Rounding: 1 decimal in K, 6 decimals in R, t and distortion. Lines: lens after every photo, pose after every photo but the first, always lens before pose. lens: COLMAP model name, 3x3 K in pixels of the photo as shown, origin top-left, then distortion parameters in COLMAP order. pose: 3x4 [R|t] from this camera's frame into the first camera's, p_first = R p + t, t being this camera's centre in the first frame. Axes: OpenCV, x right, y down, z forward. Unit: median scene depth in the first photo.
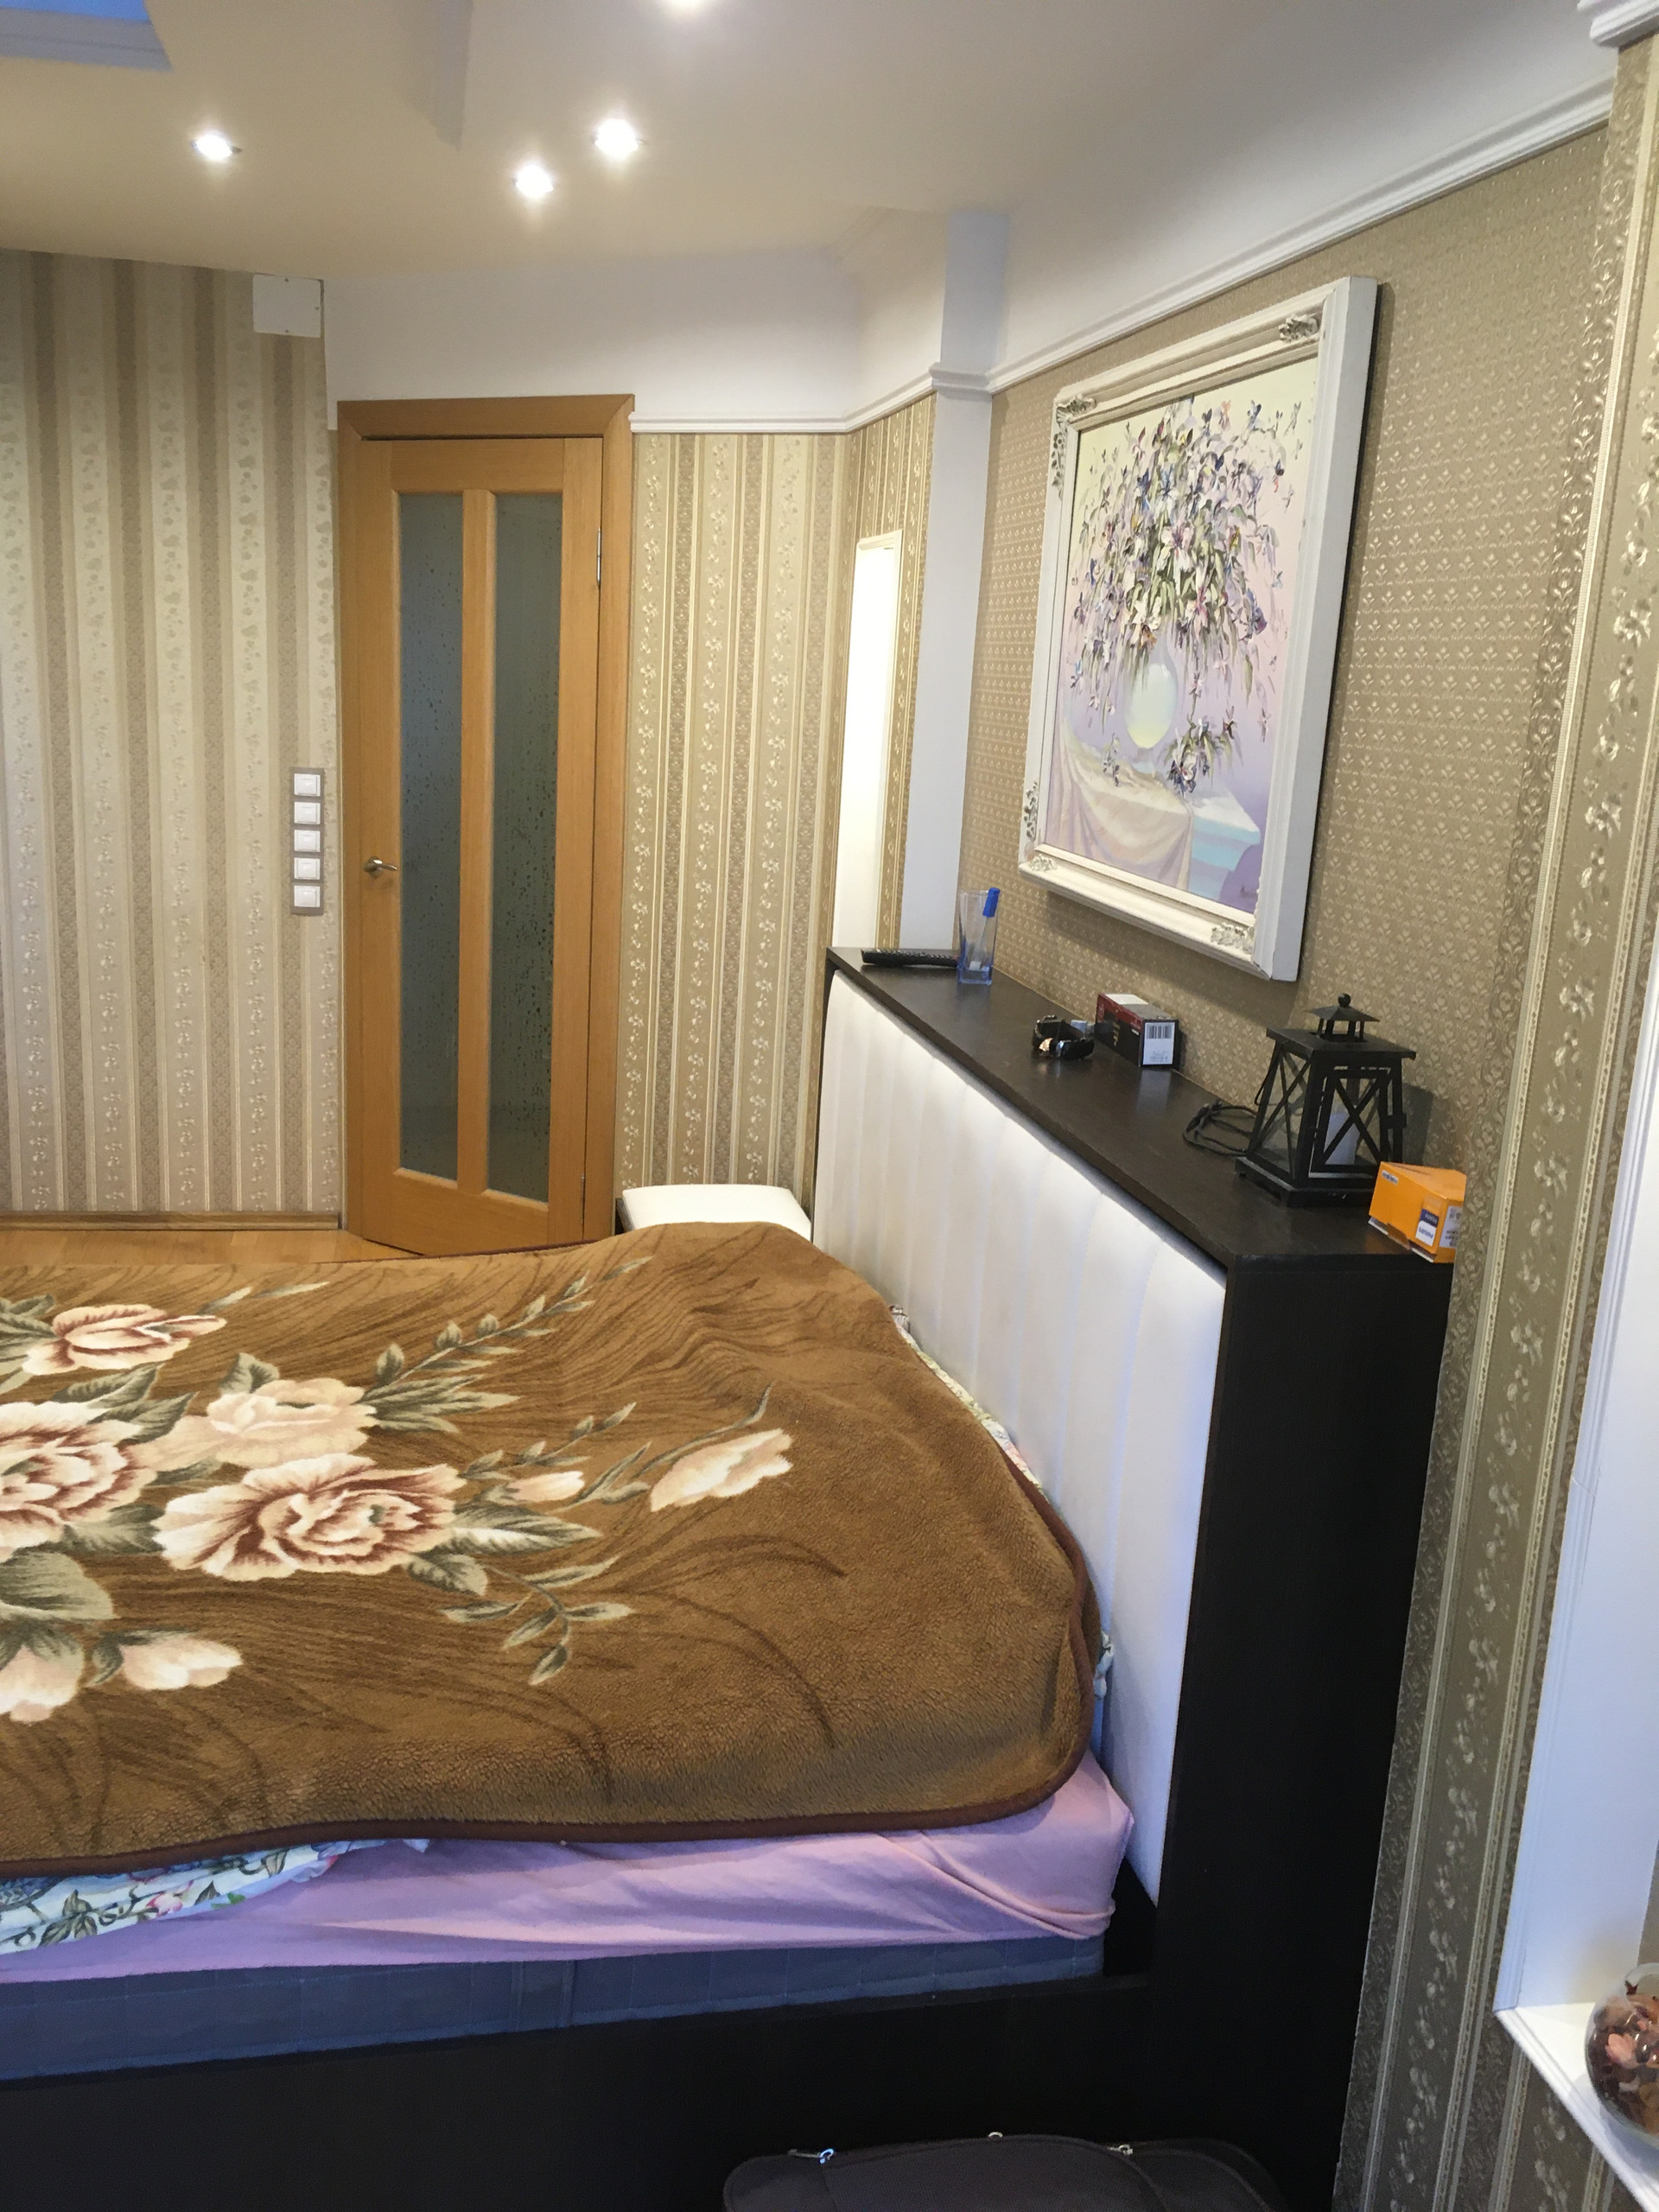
lens RADIAL K [[1892.0, 0, 827.3], [0, 1892.0, 1106.2], [0, 0, 1]] dist [0.065591, -0.086155]
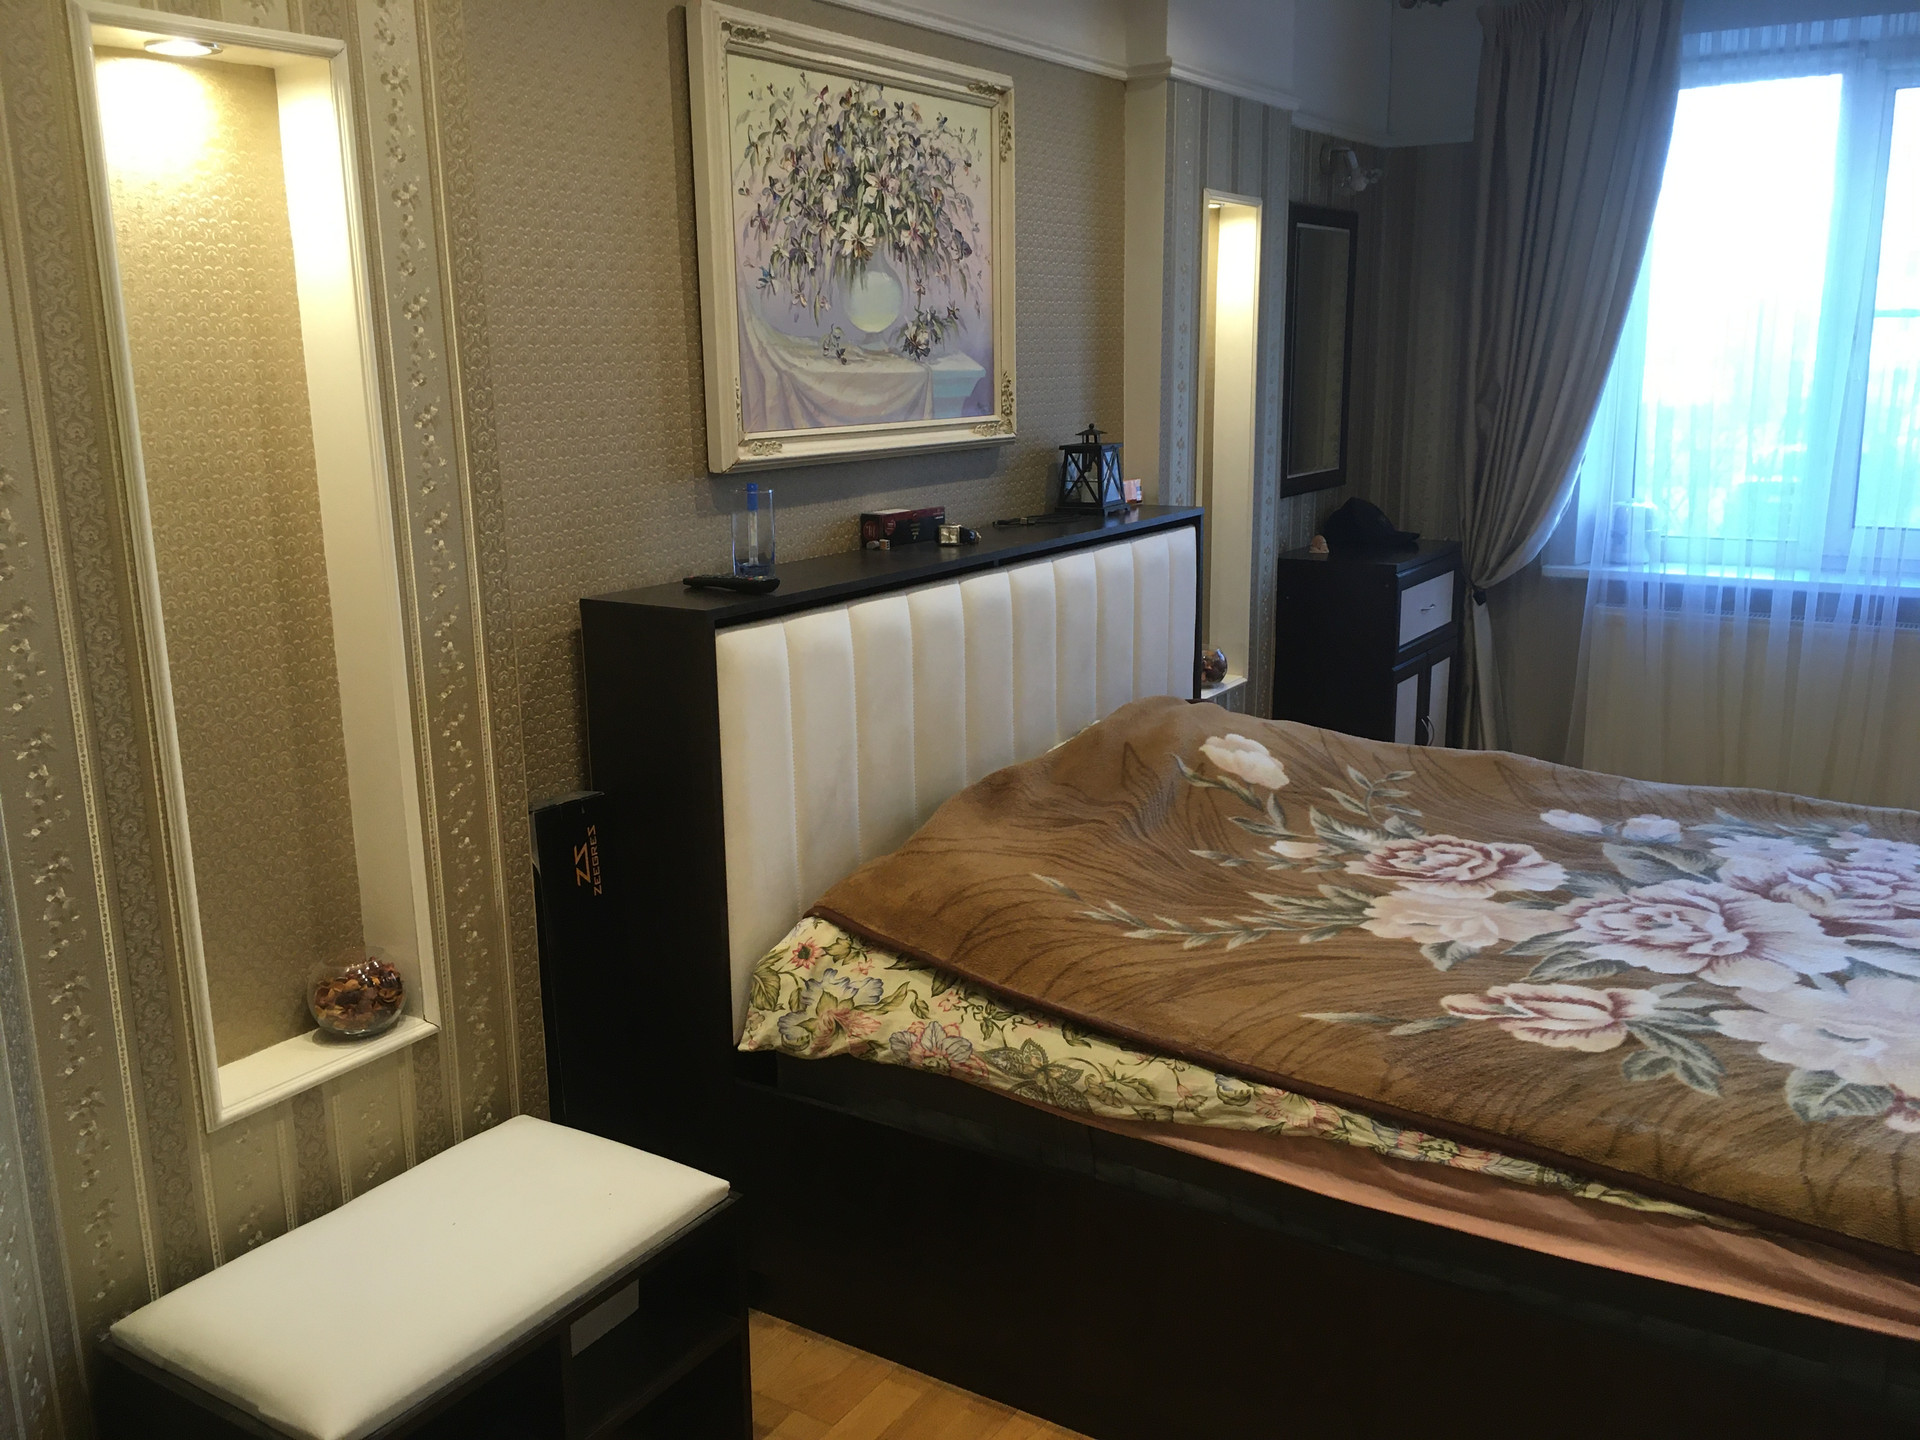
lens RADIAL K [[1642.3, 0, 961.0], [0, 1642.3, 720.9], [0, 0, 1]] dist [0.065591, -0.086155]
pose [[-0.715799, -0.198905, 0.669379, -0.783177], [0.133044, 0.902171, 0.410350, -0.440402], [-0.685515, 0.382785, -0.619310, 1.905780]]
